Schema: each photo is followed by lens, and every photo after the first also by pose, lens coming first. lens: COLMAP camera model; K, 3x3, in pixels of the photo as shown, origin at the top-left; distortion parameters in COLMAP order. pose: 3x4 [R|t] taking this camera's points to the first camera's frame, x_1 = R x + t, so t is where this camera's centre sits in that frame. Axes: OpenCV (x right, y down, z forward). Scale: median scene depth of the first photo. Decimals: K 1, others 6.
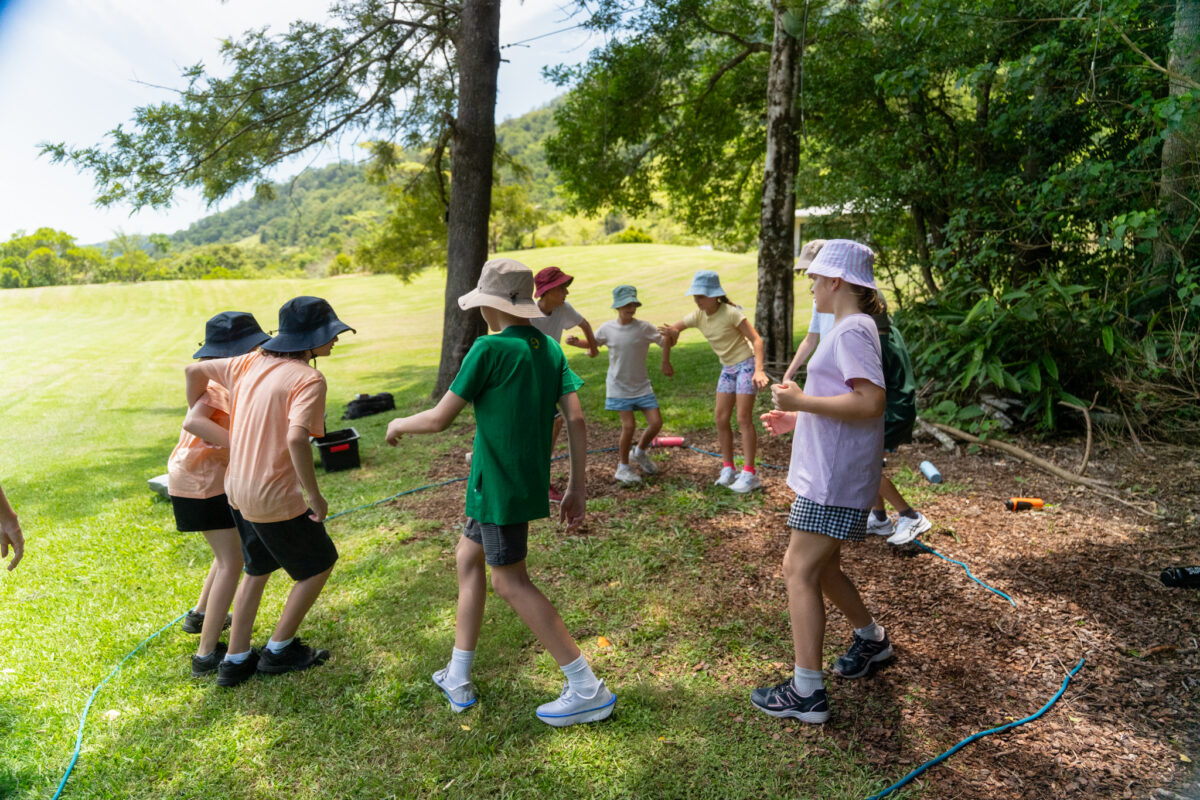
lens RADIAL K [[835.8, 0, 599.0], [0, 835.8, 398.9], [0, 0, 1]] dist [-0.003638, -0.000359]
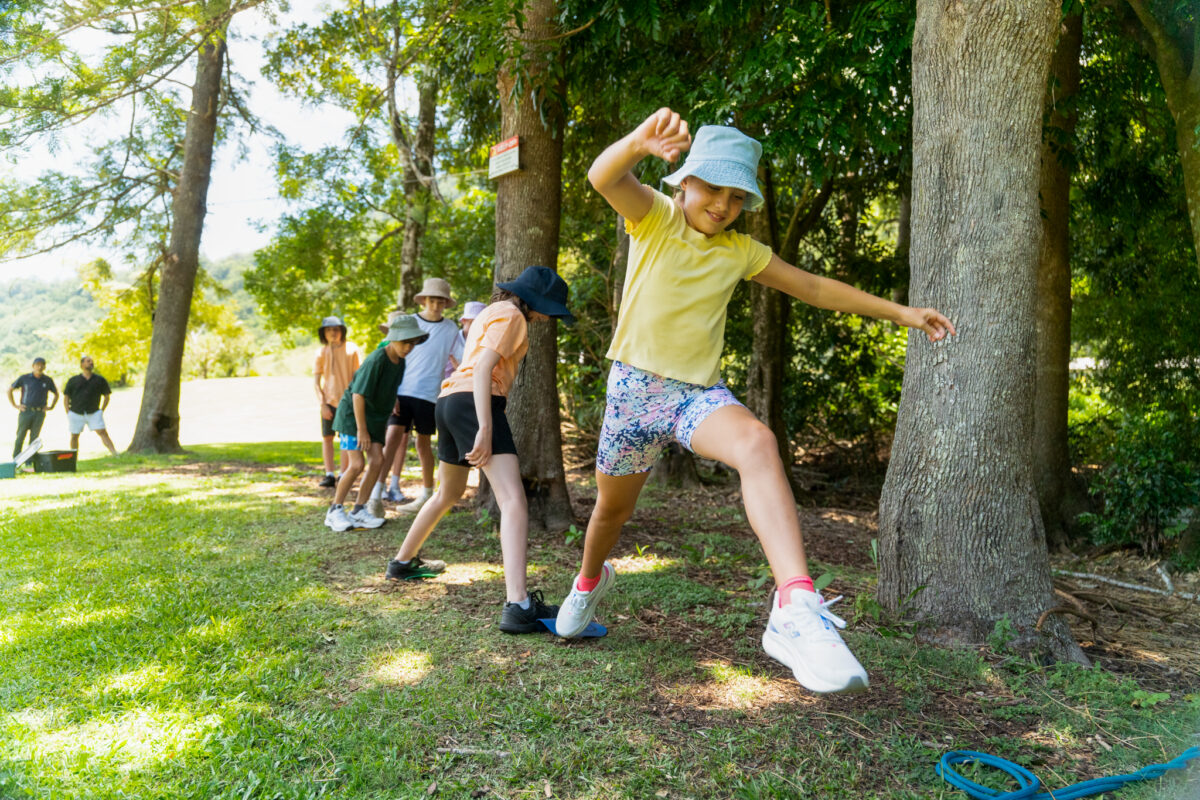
lens RADIAL K [[835.8, 0, 599.7], [0, 835.8, 401.8], [0, 0, 1]] dist [-0.003638, -0.000359]
pose [[0.948472, 0.057325, 0.311631, 0.080859], [-0.003287, 0.985226, -0.171229, 0.132167], [-0.316843, 0.161381, 0.934648, -0.423632]]
